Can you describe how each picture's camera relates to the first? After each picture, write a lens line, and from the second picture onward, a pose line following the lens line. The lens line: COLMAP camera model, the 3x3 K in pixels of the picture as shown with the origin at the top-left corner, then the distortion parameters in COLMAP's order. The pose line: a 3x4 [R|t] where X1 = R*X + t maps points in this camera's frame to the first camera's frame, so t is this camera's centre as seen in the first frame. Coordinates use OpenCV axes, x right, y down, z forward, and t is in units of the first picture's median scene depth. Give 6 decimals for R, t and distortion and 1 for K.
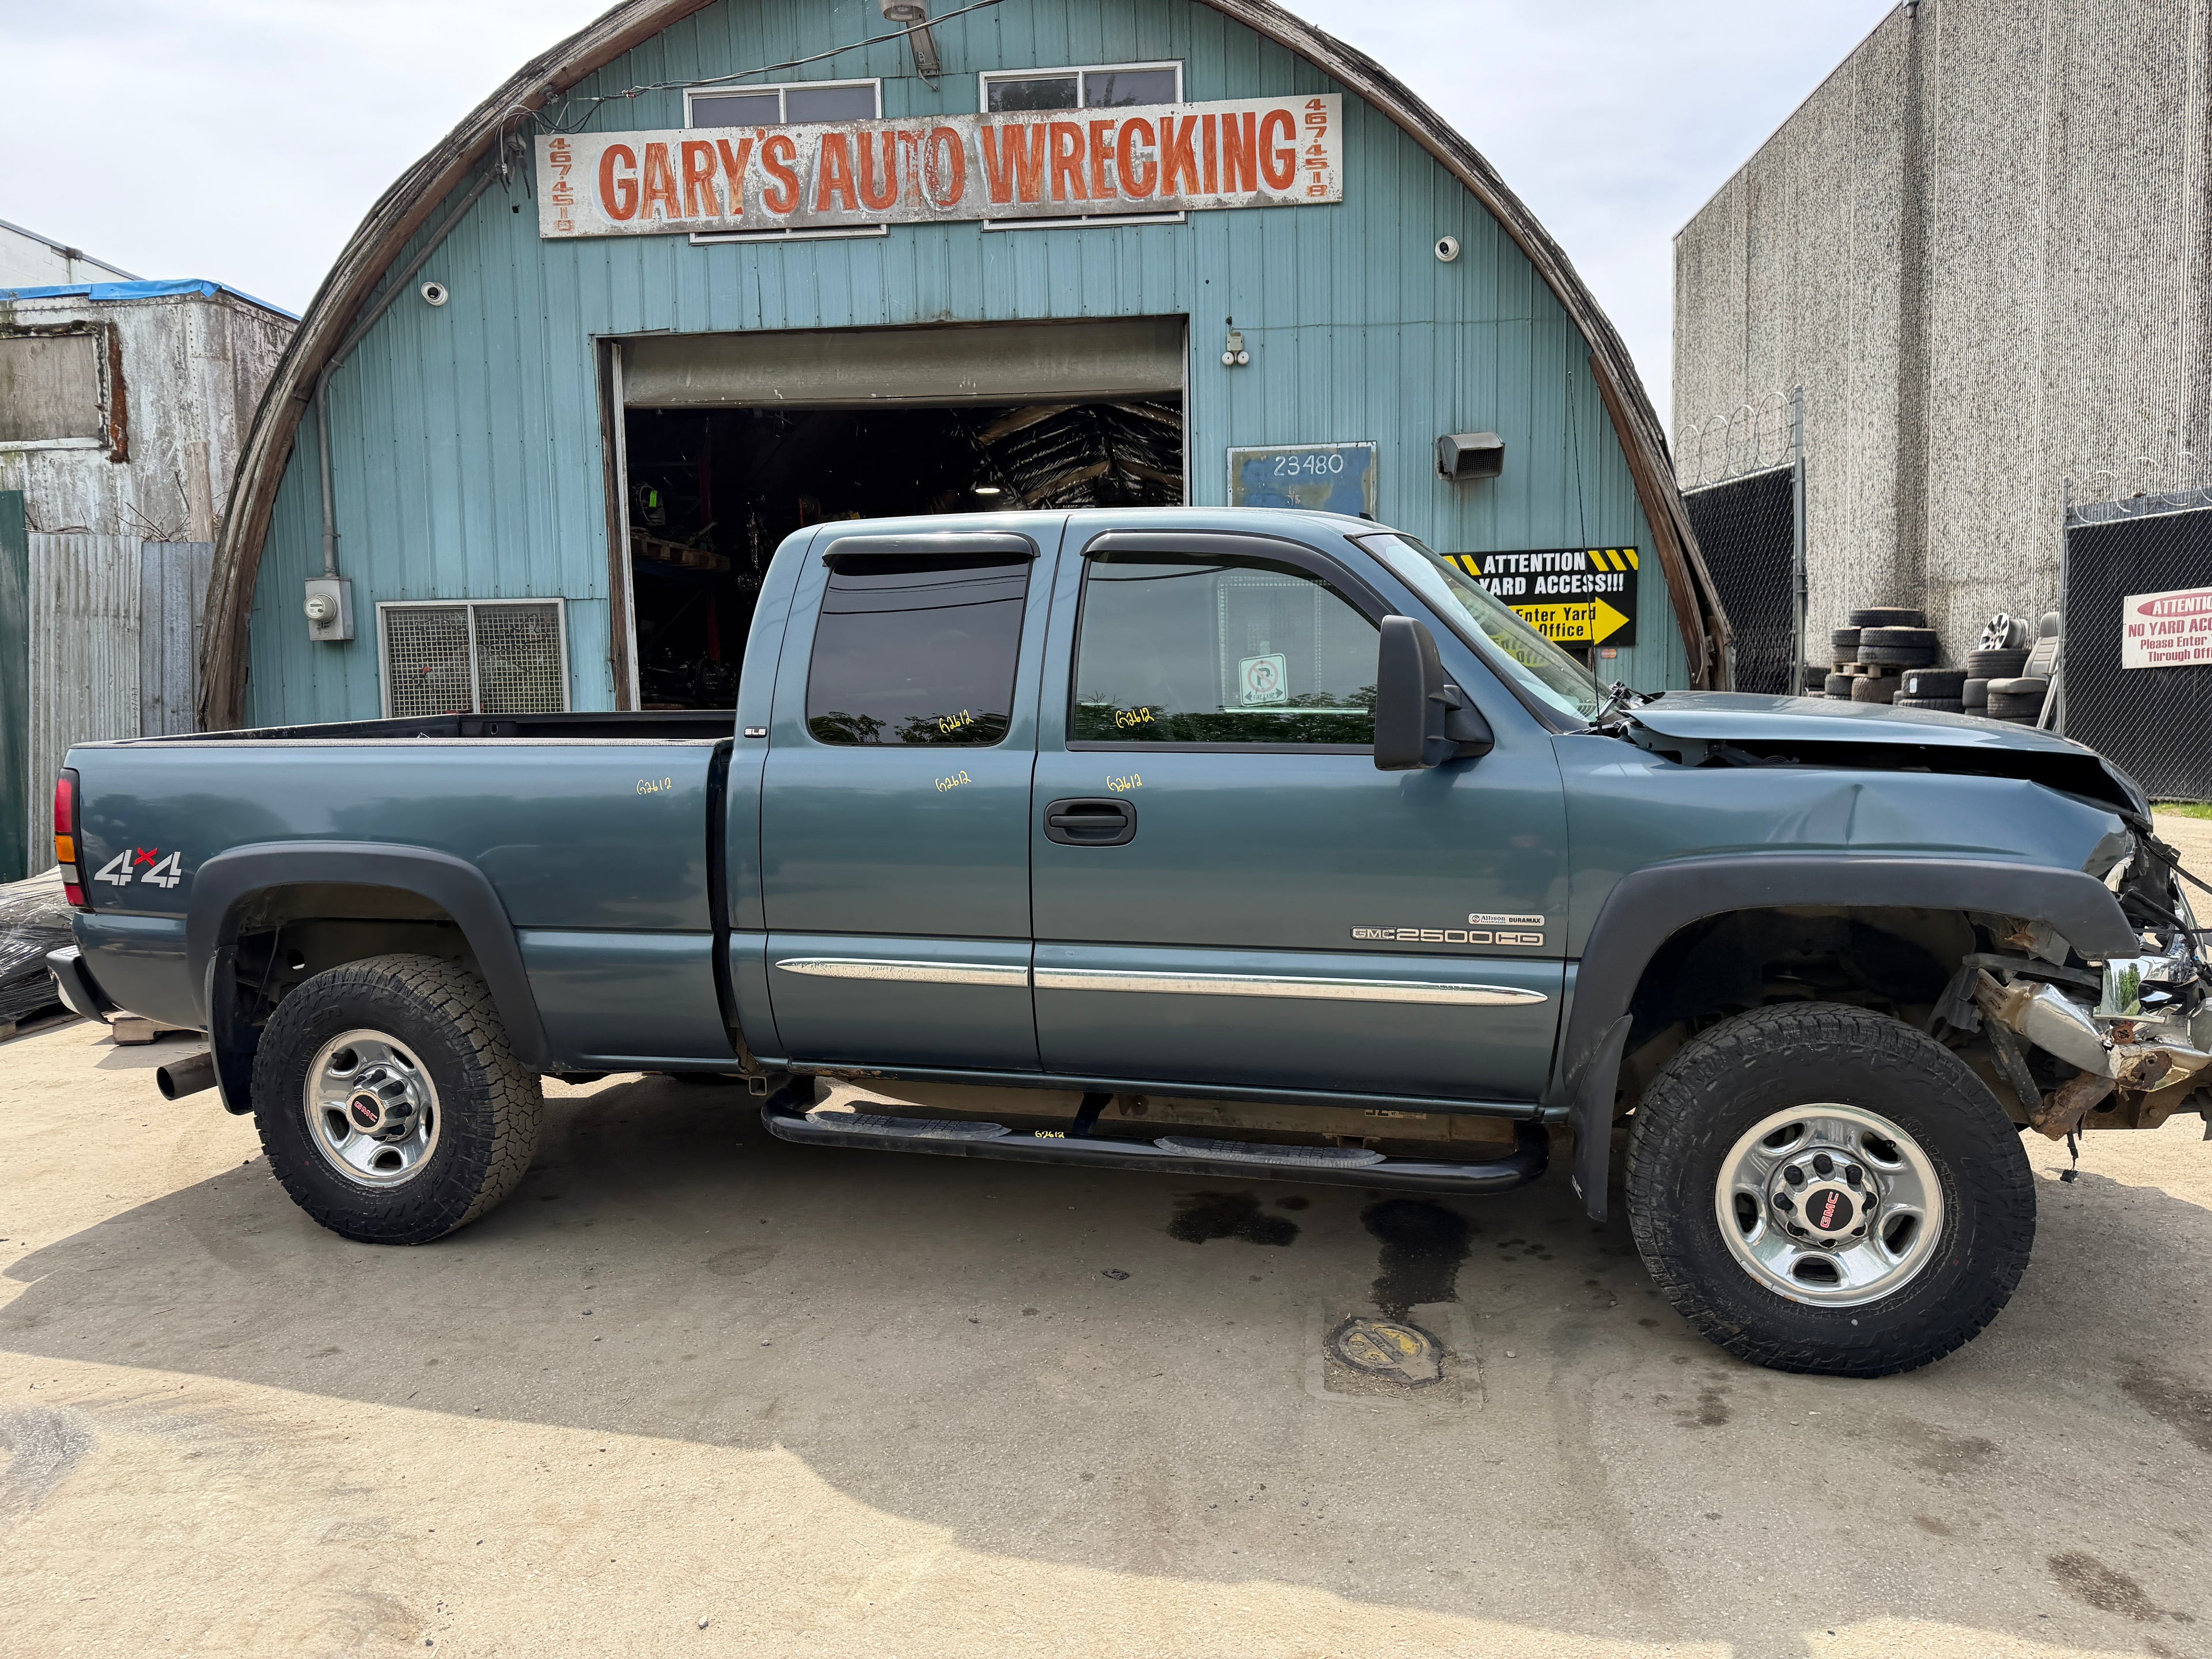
lens RADIAL K [[1556.6, 0, 1110.0], [0, 1556.6, 833.3], [0, 0, 1]] dist [0.041303, -0.052265]
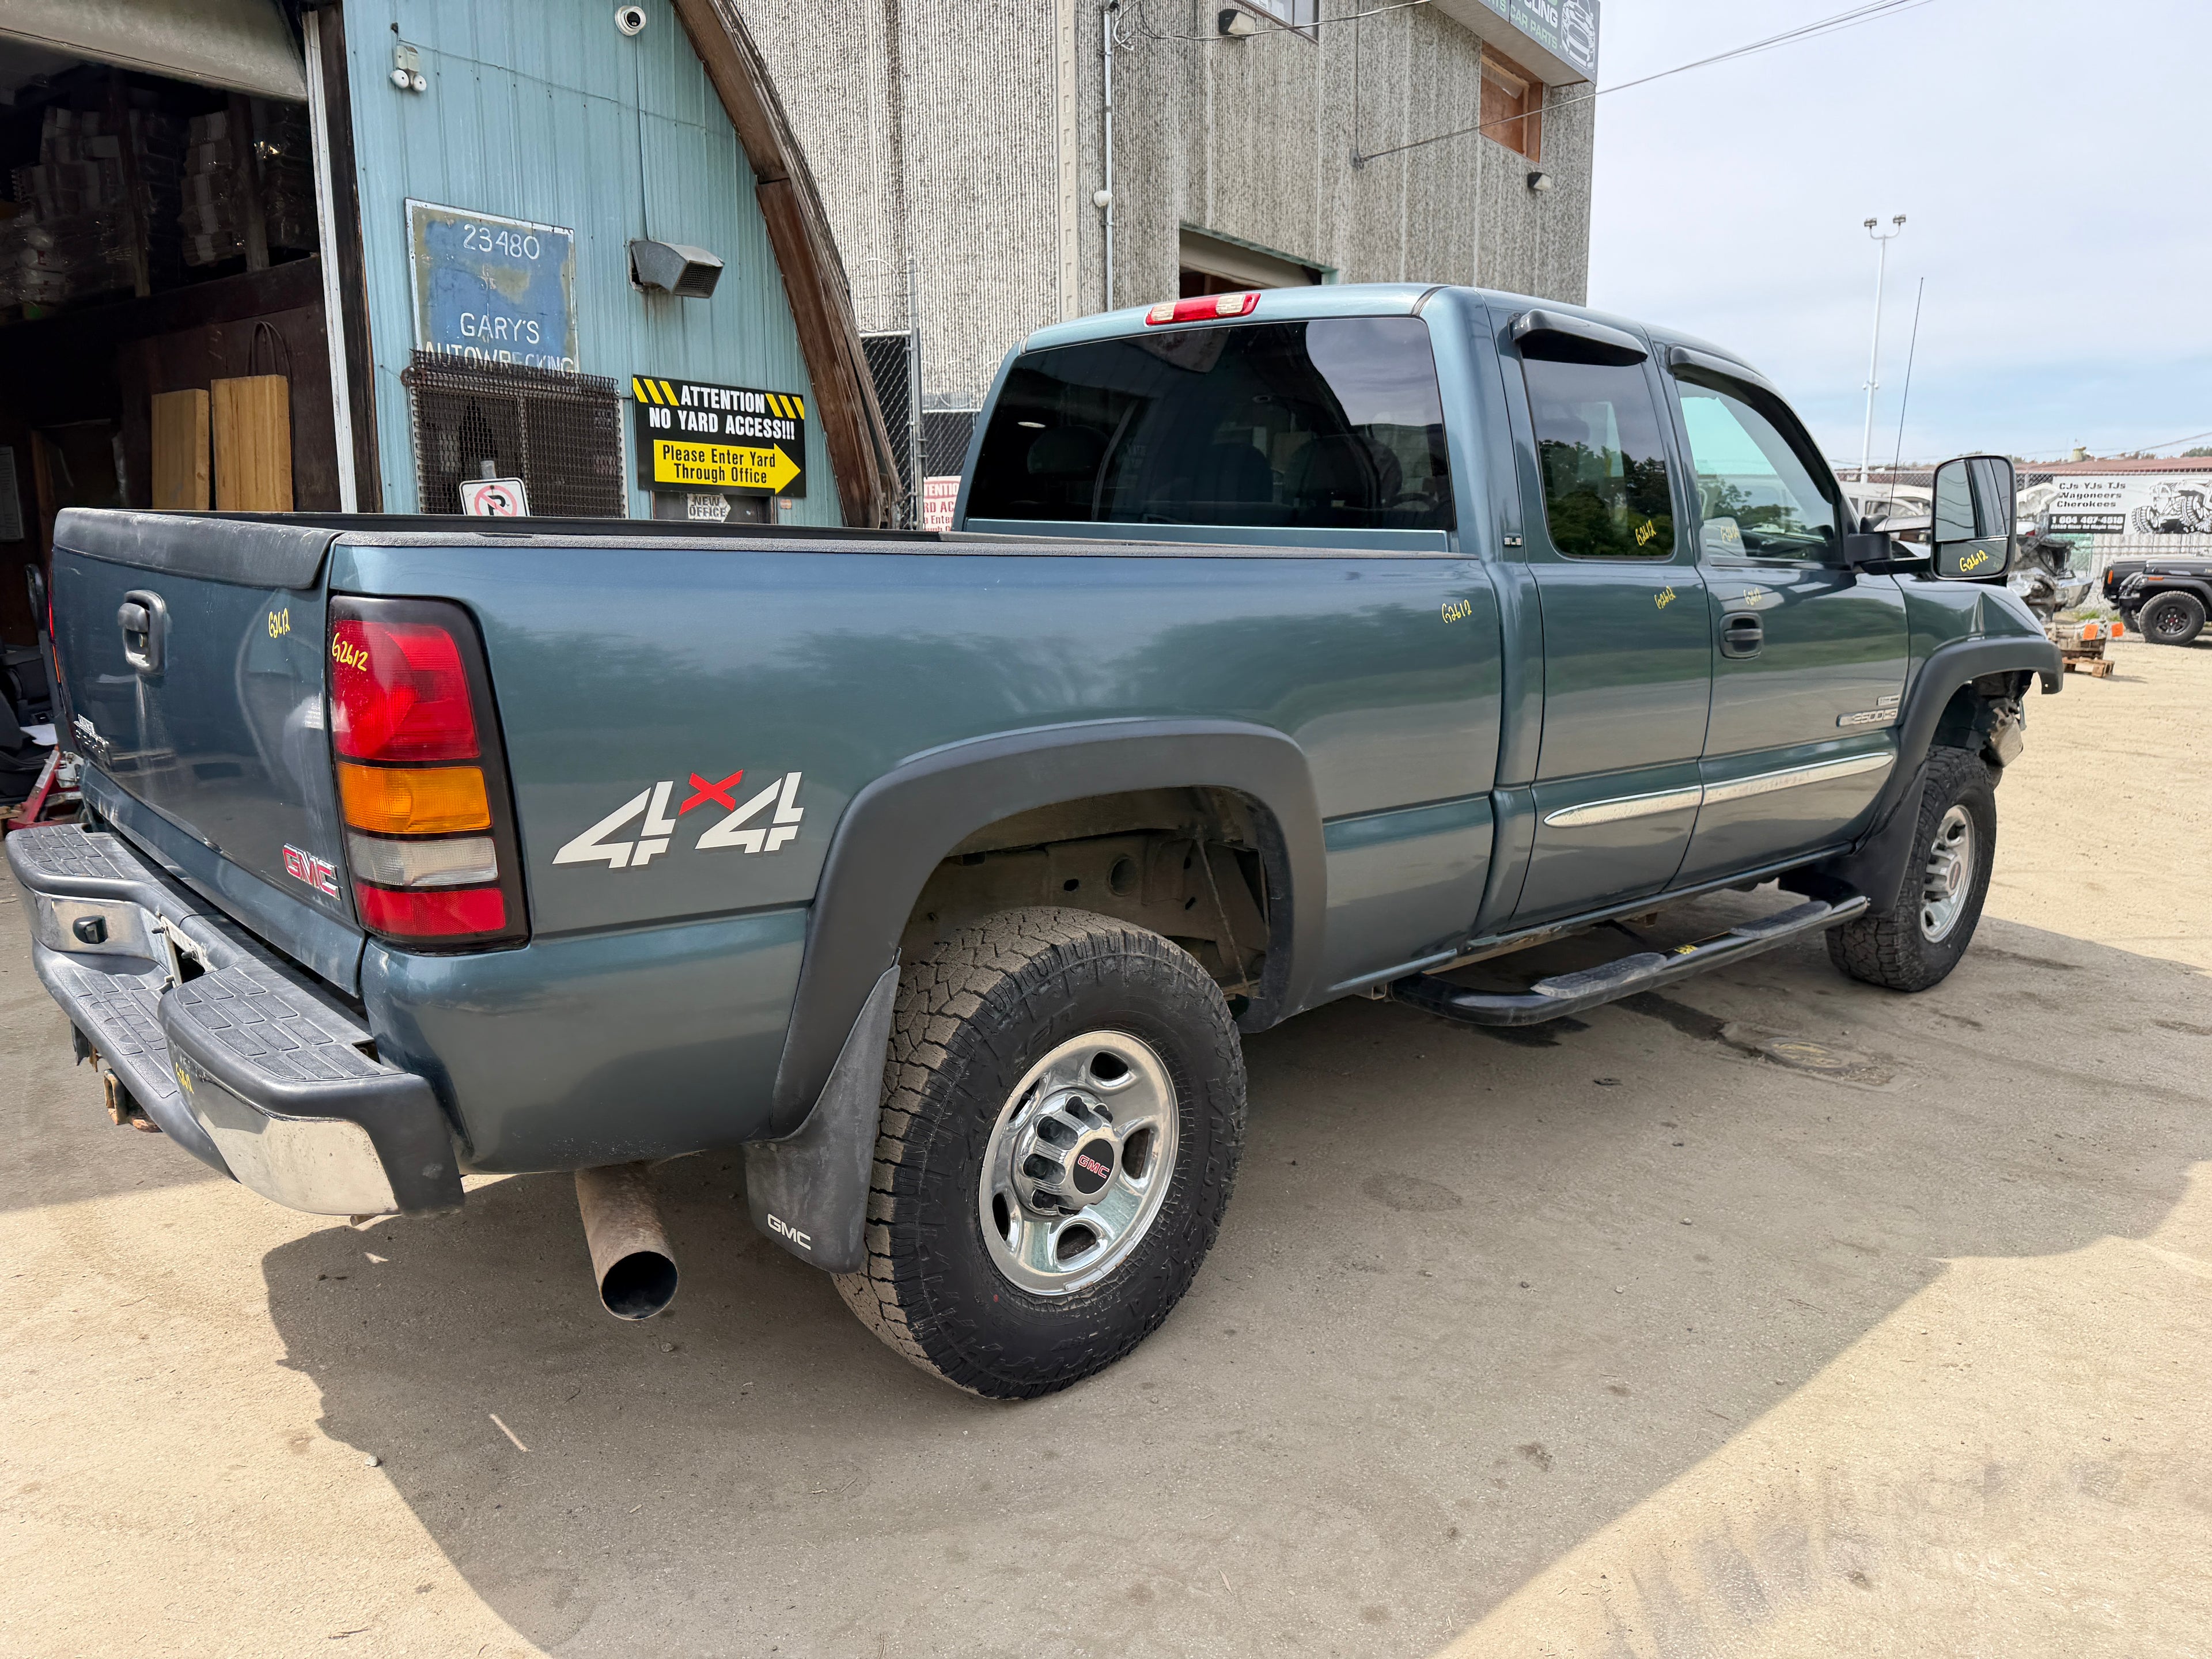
lens RADIAL K [[1556.6, 0, 1106.1], [0, 1556.6, 839.2], [0, 0, 1]] dist [0.041303, -0.052265]
pose [[0.528521, -0.130804, 0.838782, -0.429751], [0.060353, 0.991347, 0.116568, -0.007633], [-0.846772, -0.010986, 0.531842, 0.306024]]
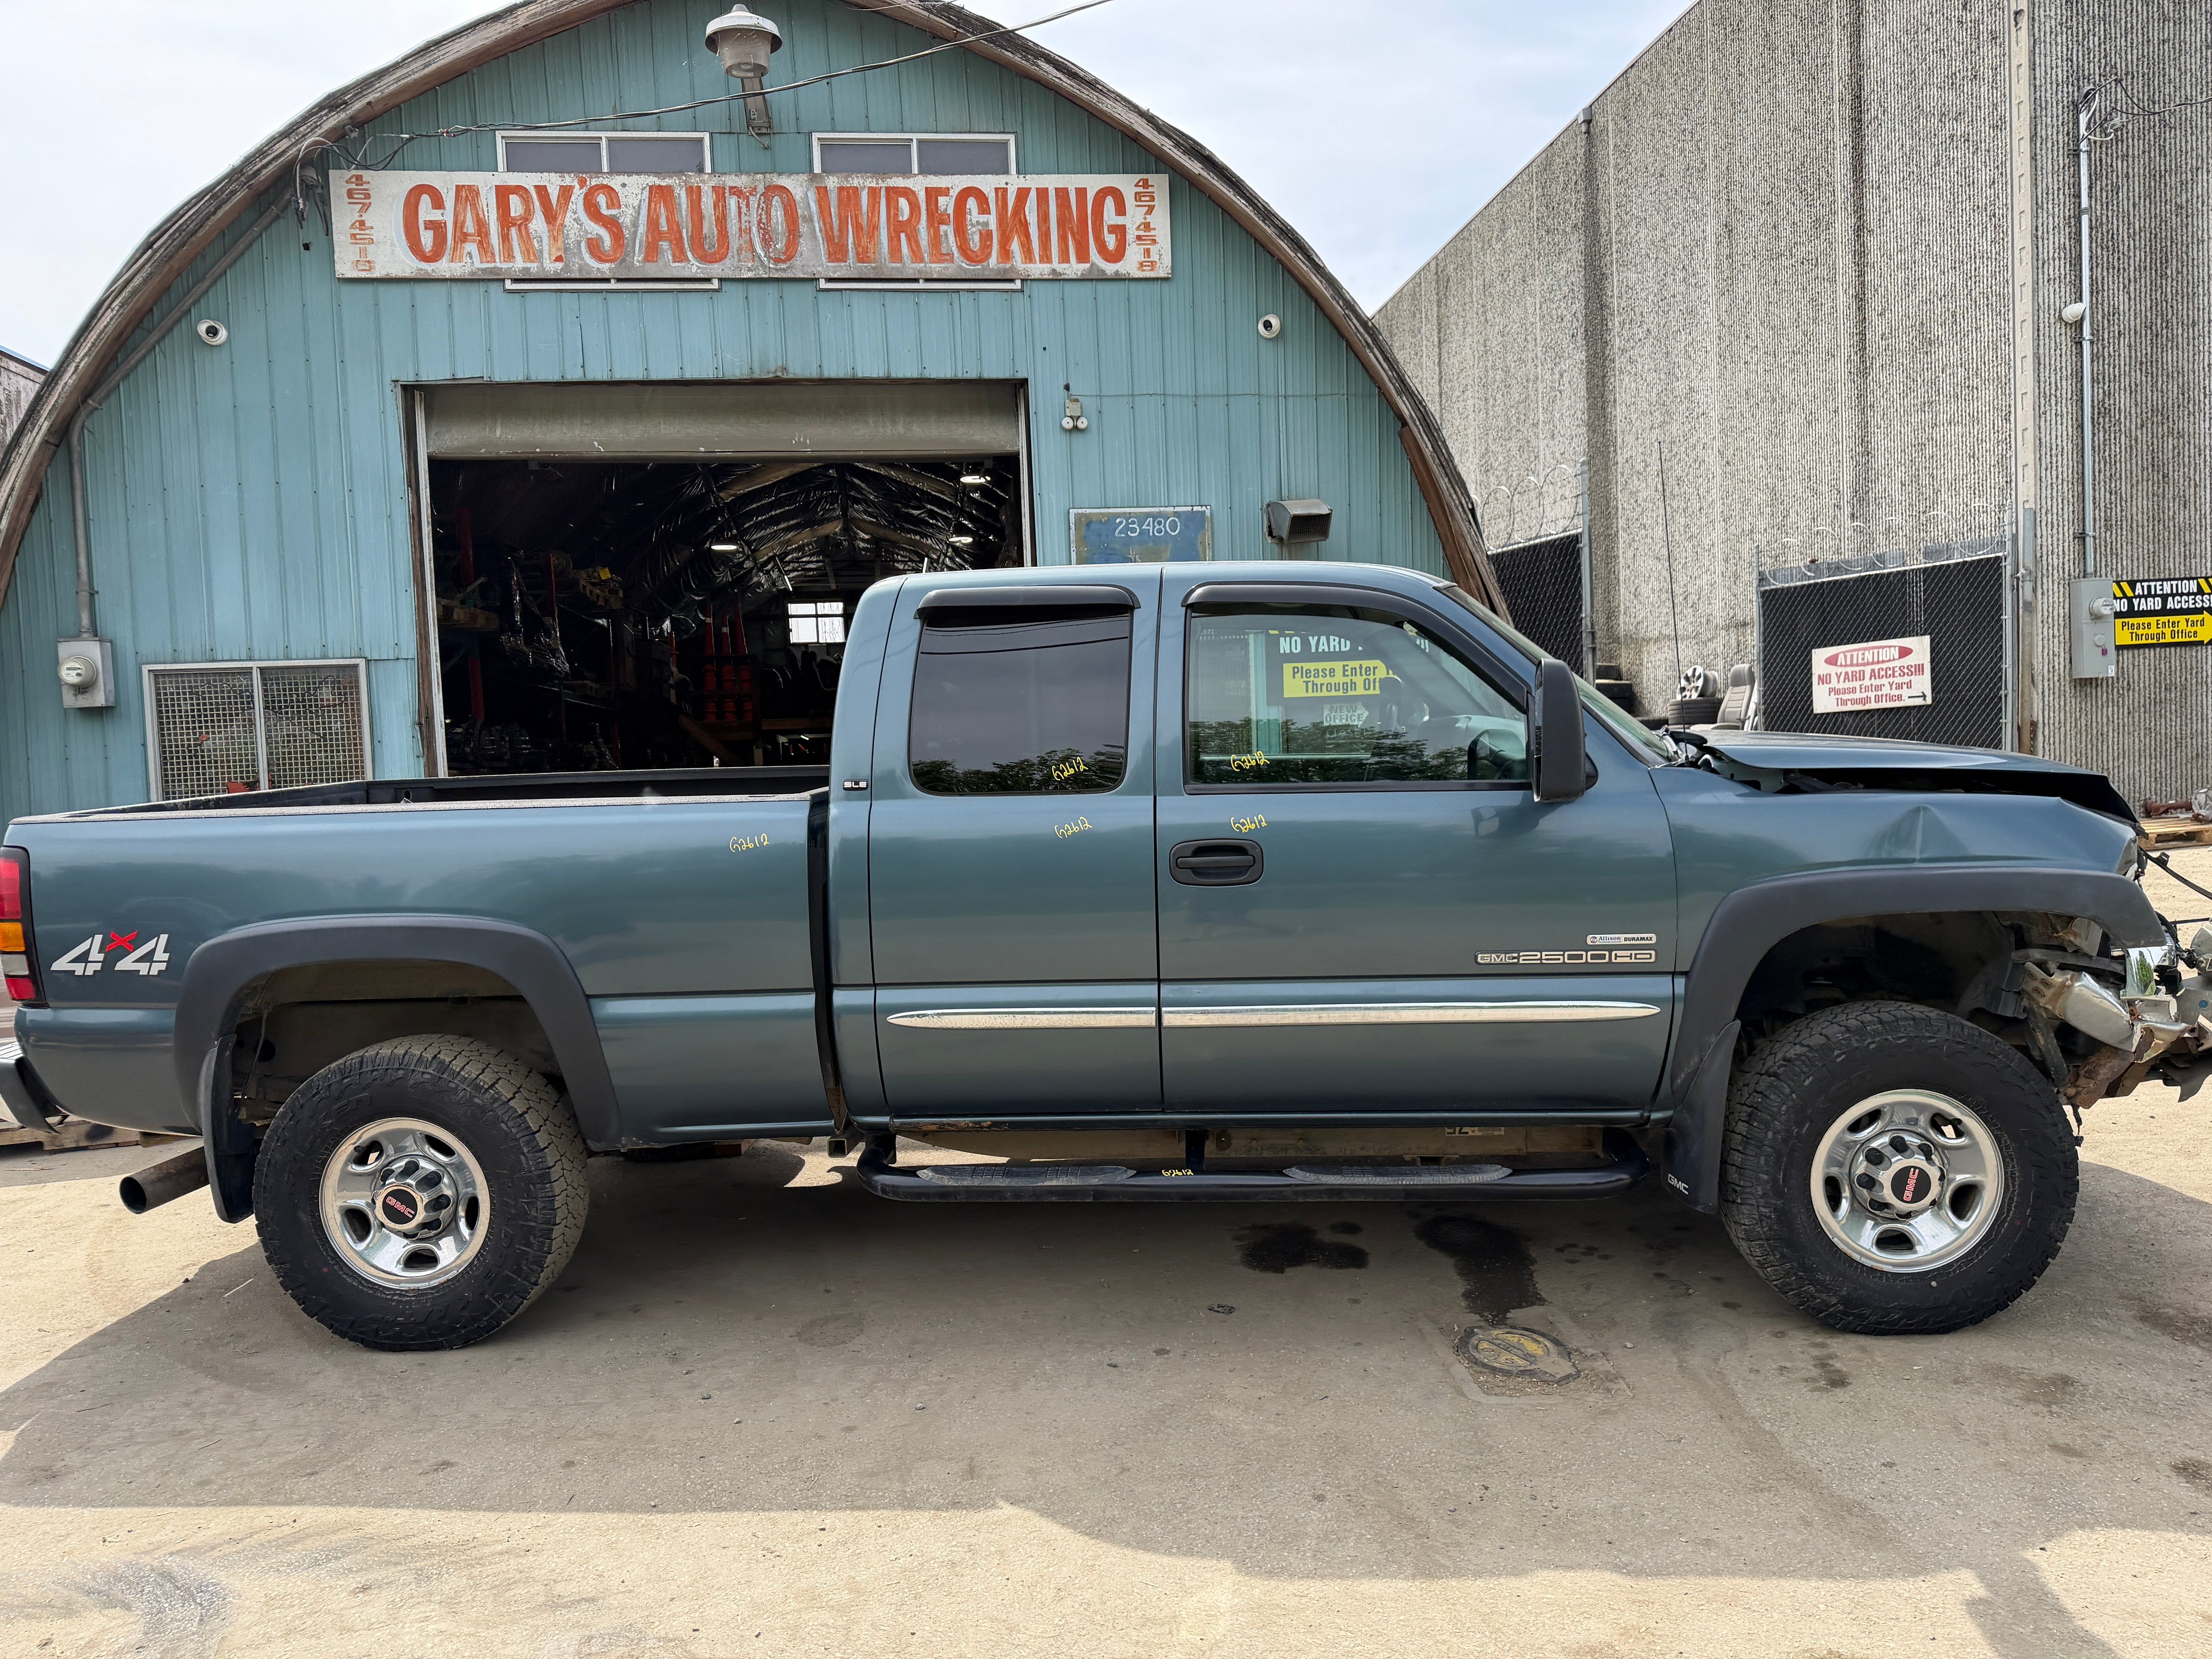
lens RADIAL K [[1556.6, 0, 1113.5], [0, 1556.6, 834.4], [0, 0, 1]] dist [0.041303, -0.052265]
pose [[0.979110, -0.029268, 0.201215, -0.109428], [0.036973, 0.998716, -0.034641, 0.002748], [-0.199943, 0.041356, 0.978934, 0.002133]]
